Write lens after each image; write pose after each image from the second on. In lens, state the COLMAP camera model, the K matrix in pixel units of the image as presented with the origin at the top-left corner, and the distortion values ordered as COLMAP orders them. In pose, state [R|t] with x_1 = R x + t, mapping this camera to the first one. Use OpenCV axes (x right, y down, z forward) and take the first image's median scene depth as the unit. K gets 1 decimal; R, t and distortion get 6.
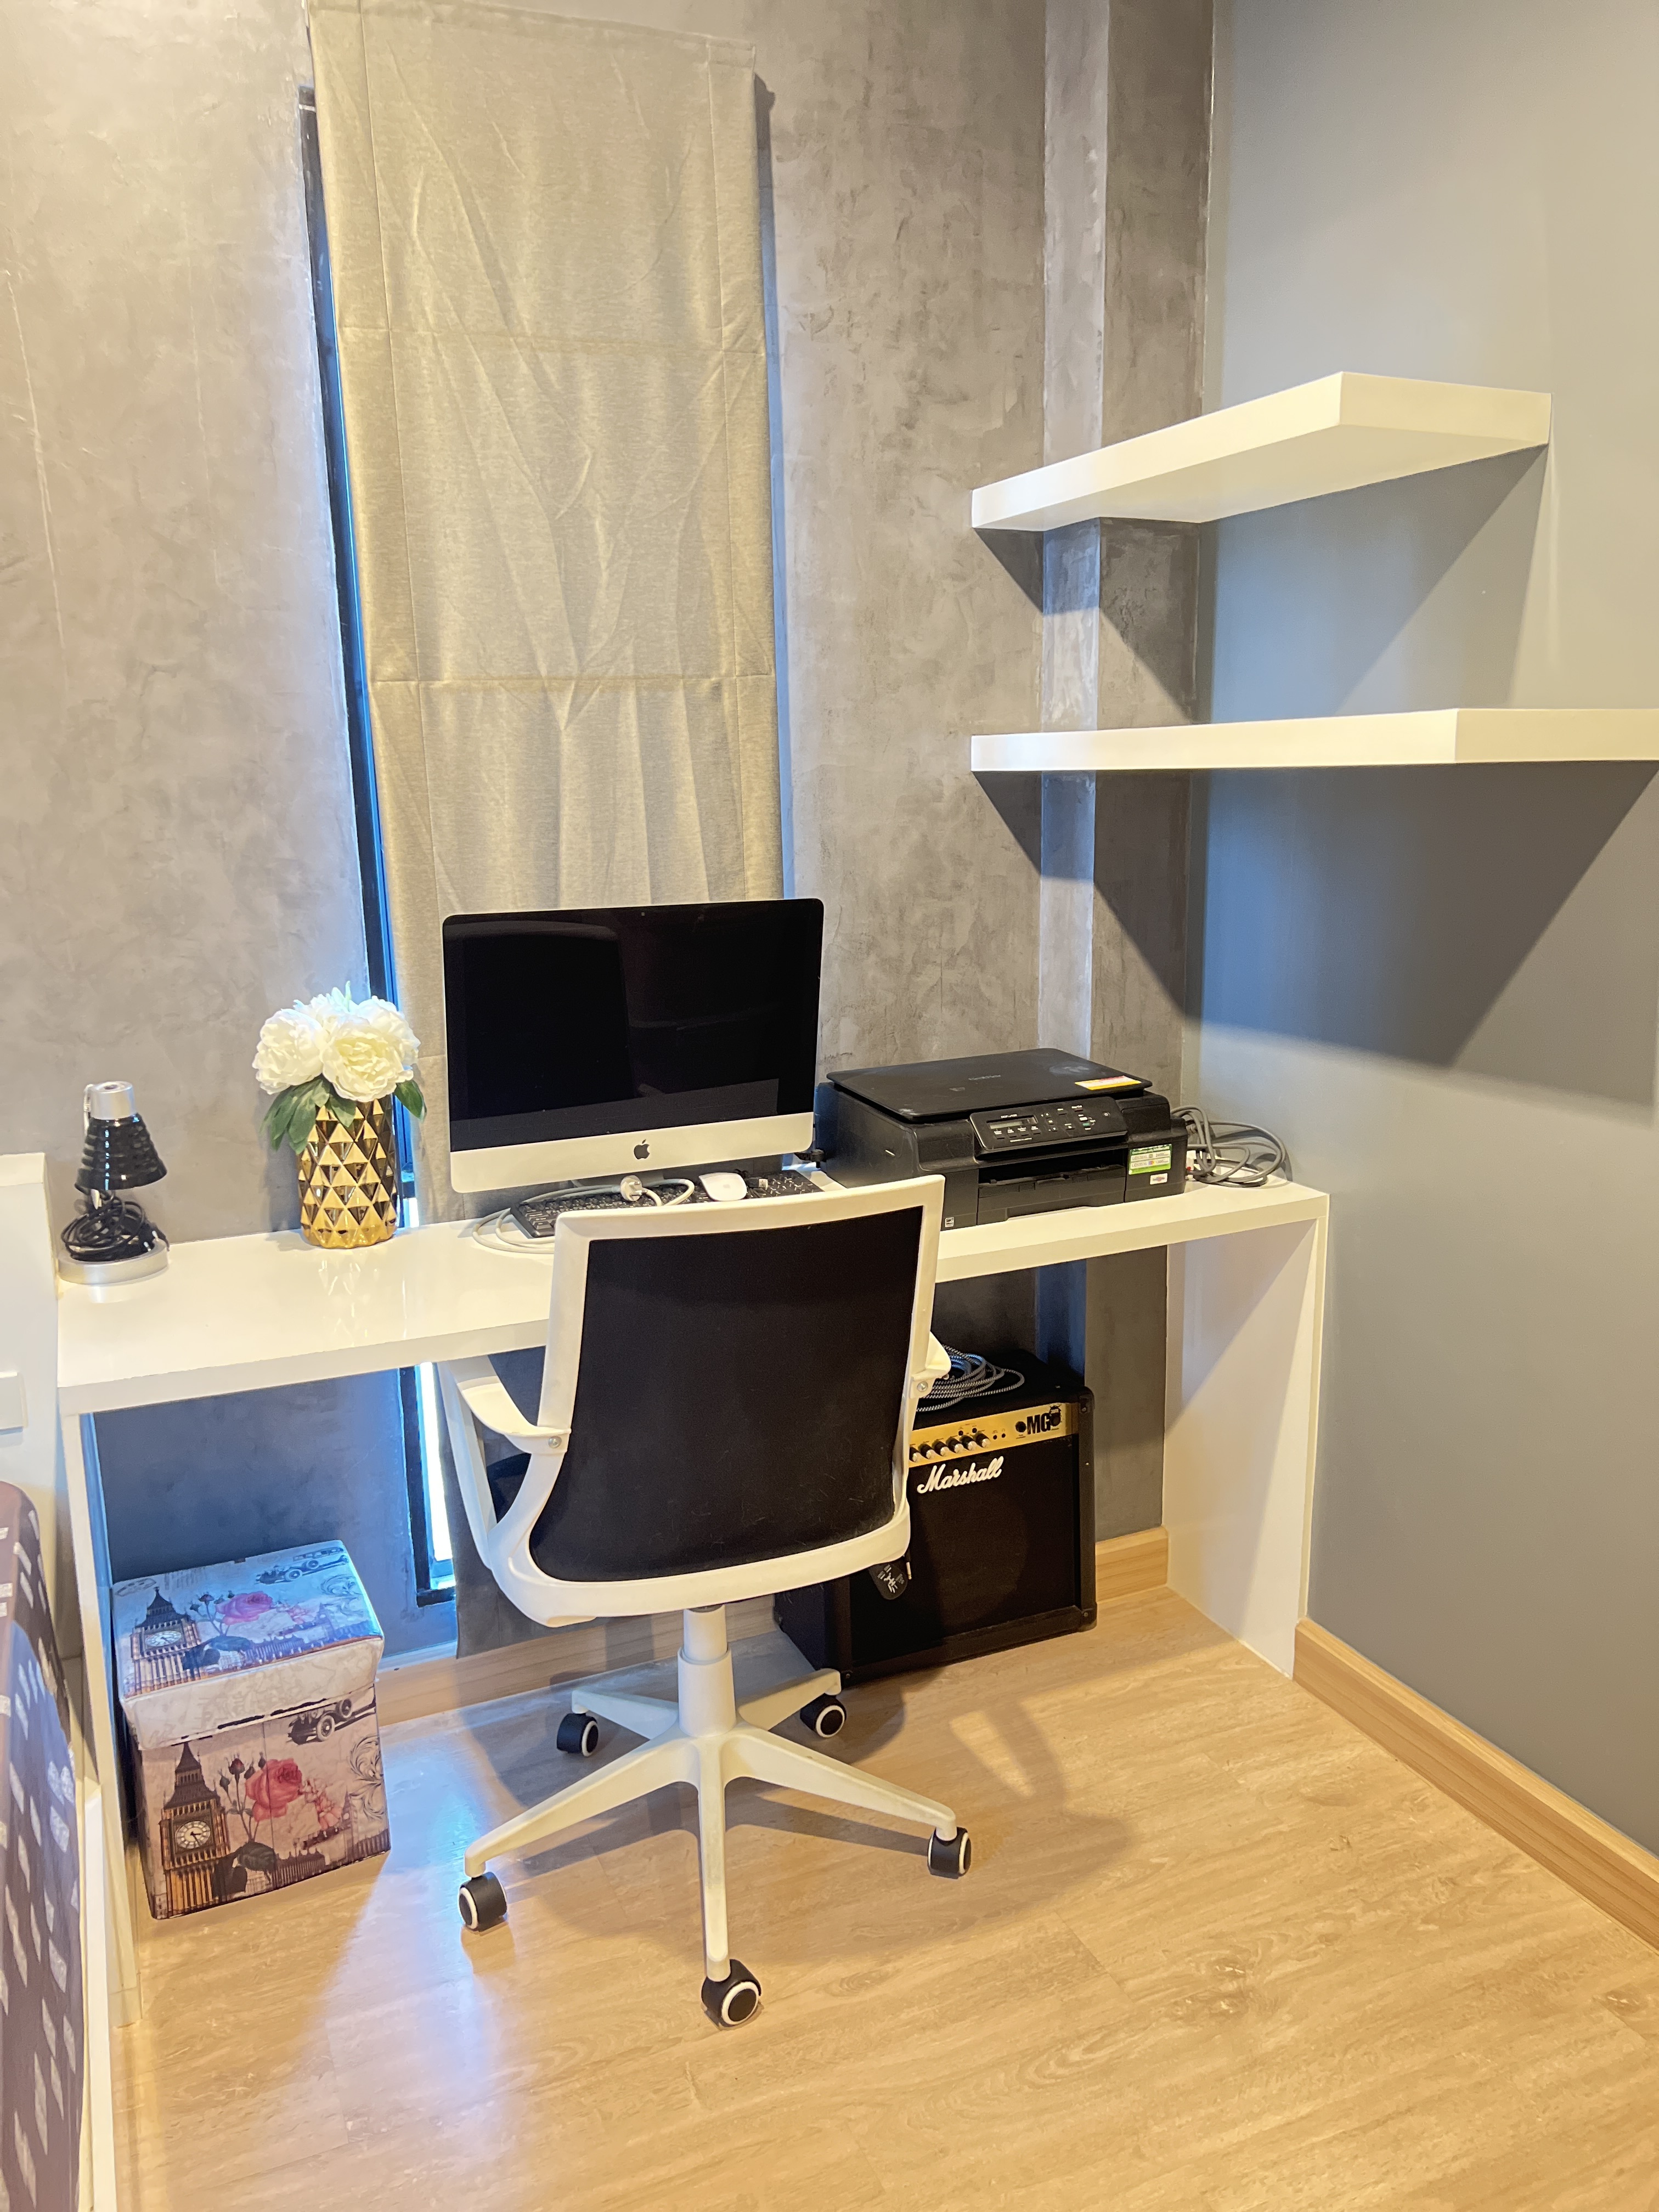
lens RADIAL K [[1668.2, 0, 827.3], [0, 1668.2, 1119.8], [0, 0, 1]] dist [0.026150, -0.002358]
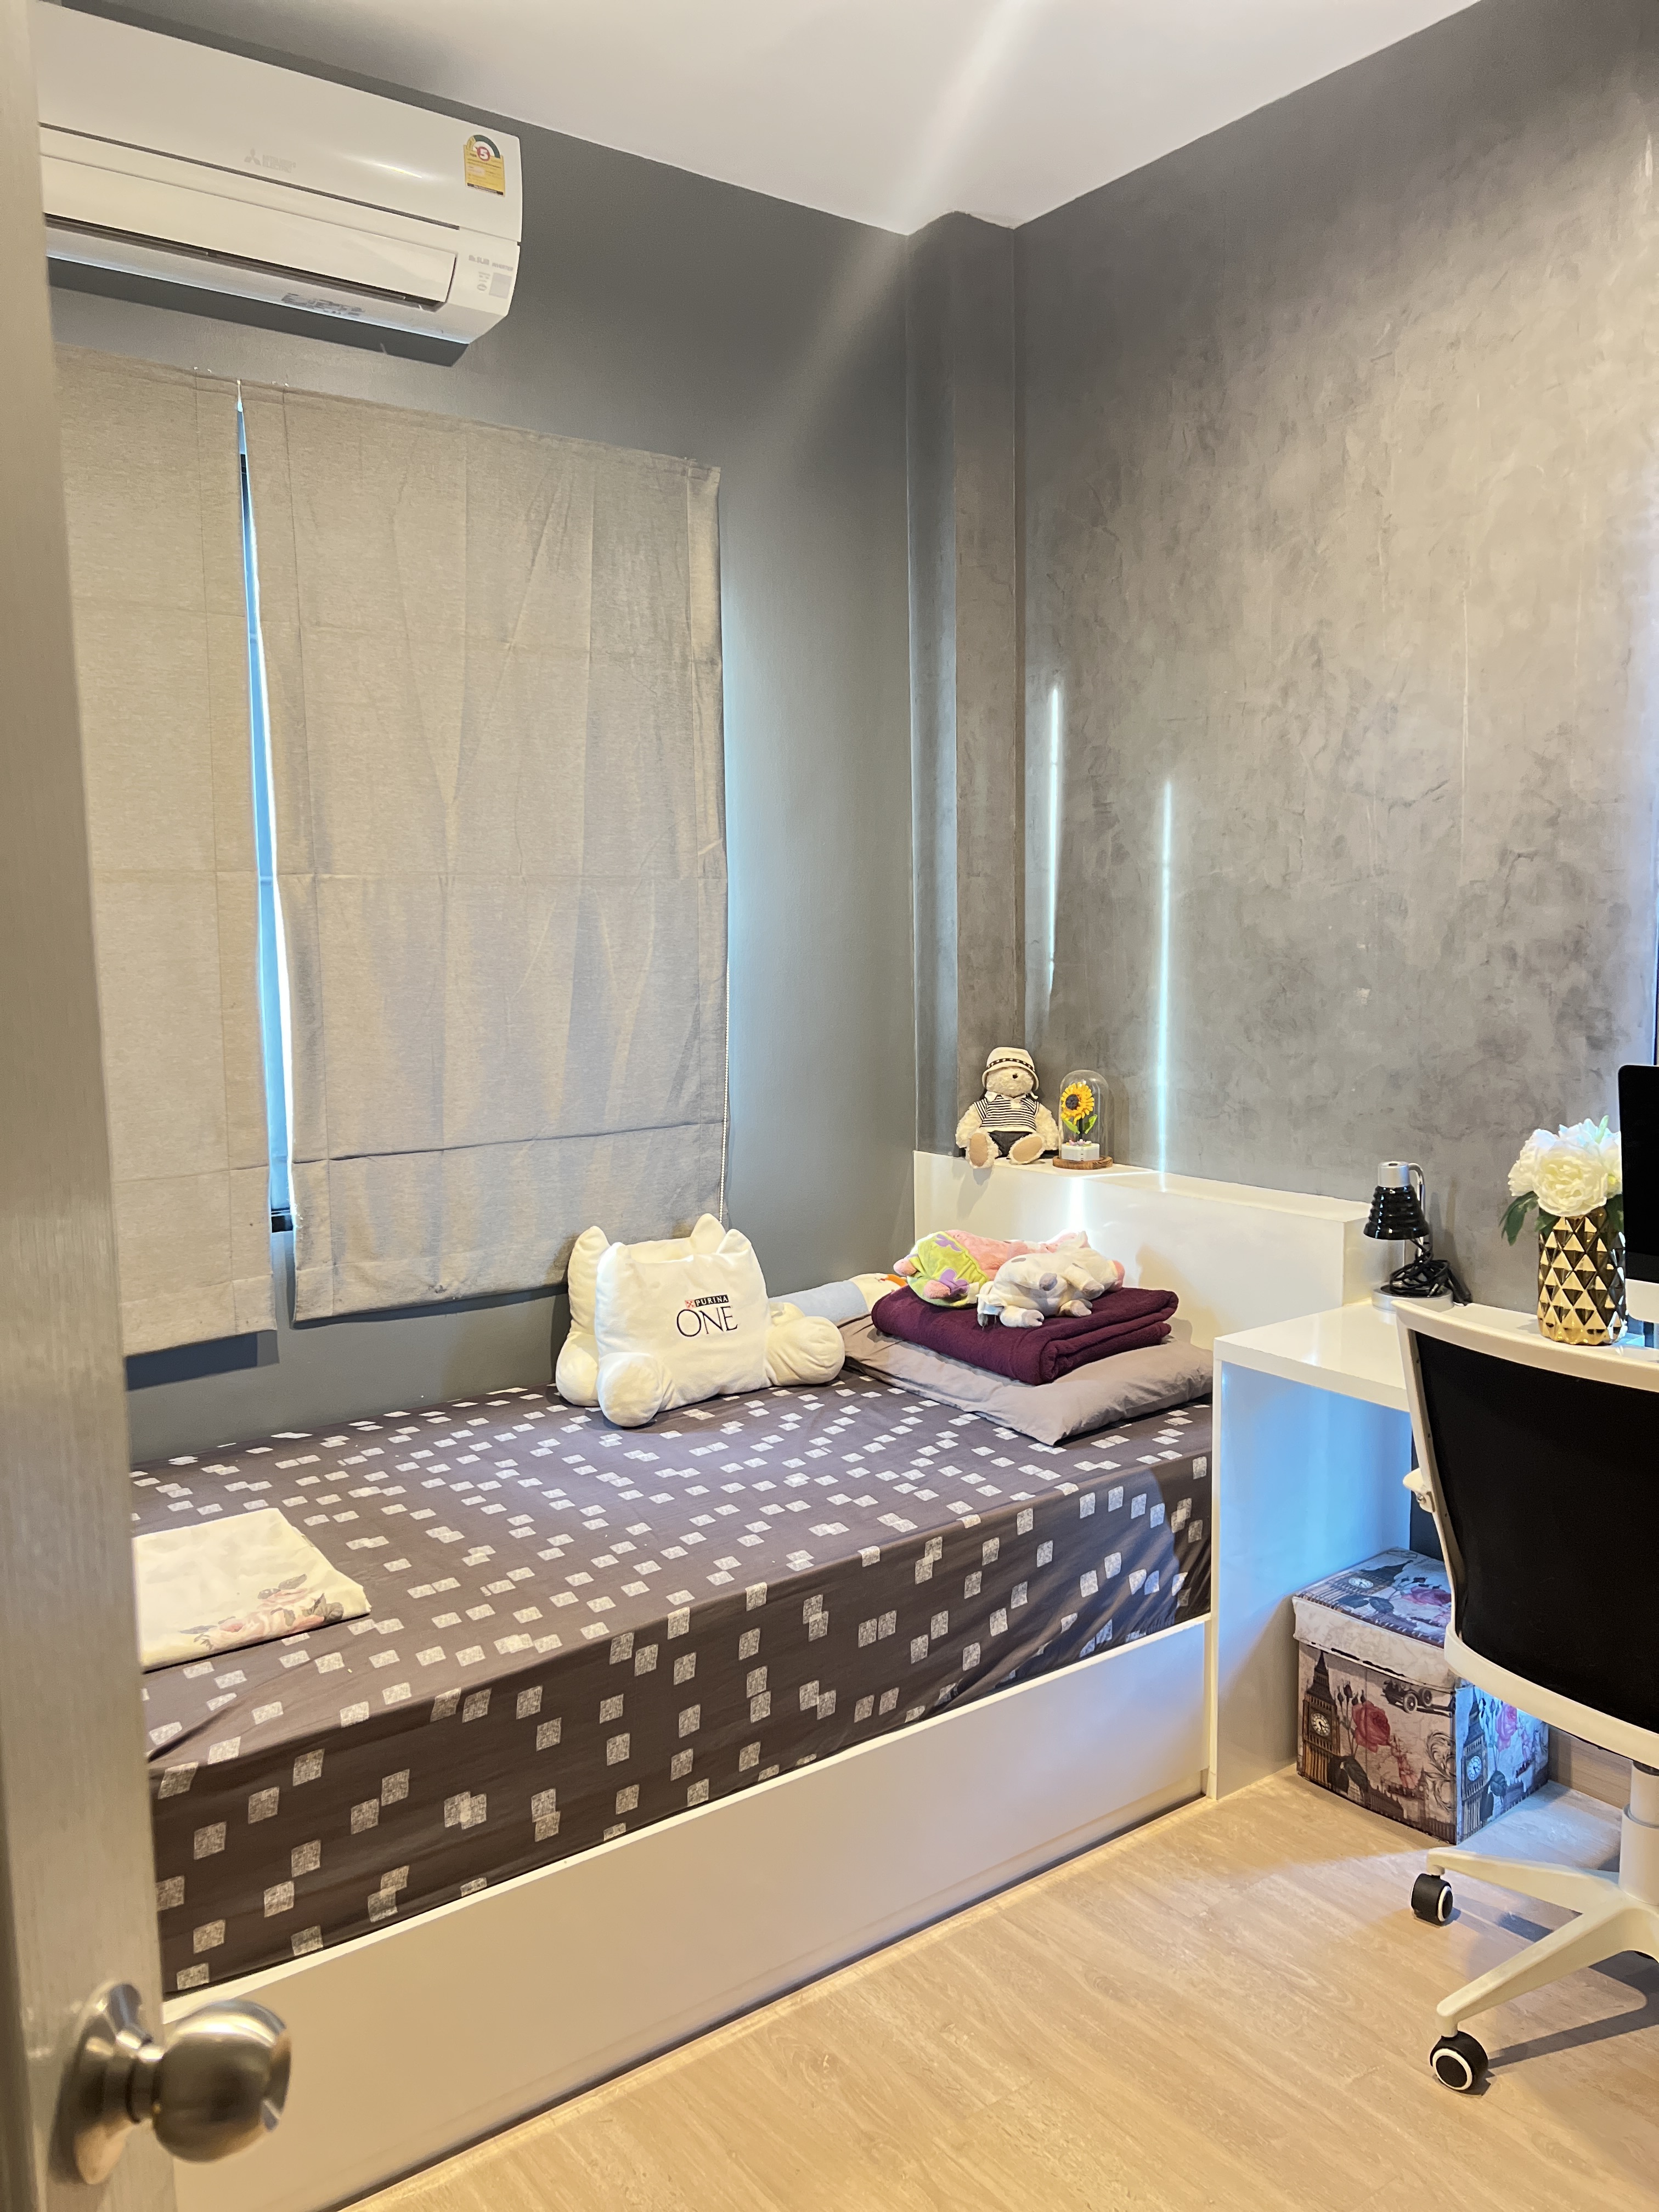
lens RADIAL K [[1668.2, 0, 826.2], [0, 1668.2, 1102.9], [0, 0, 1]] dist [0.026150, -0.002358]
pose [[0.228301, 0.120129, -0.966151, 0.733283], [-0.192778, 0.978288, 0.076084, -0.078906], [0.954314, 0.168883, 0.246502, 0.210432]]
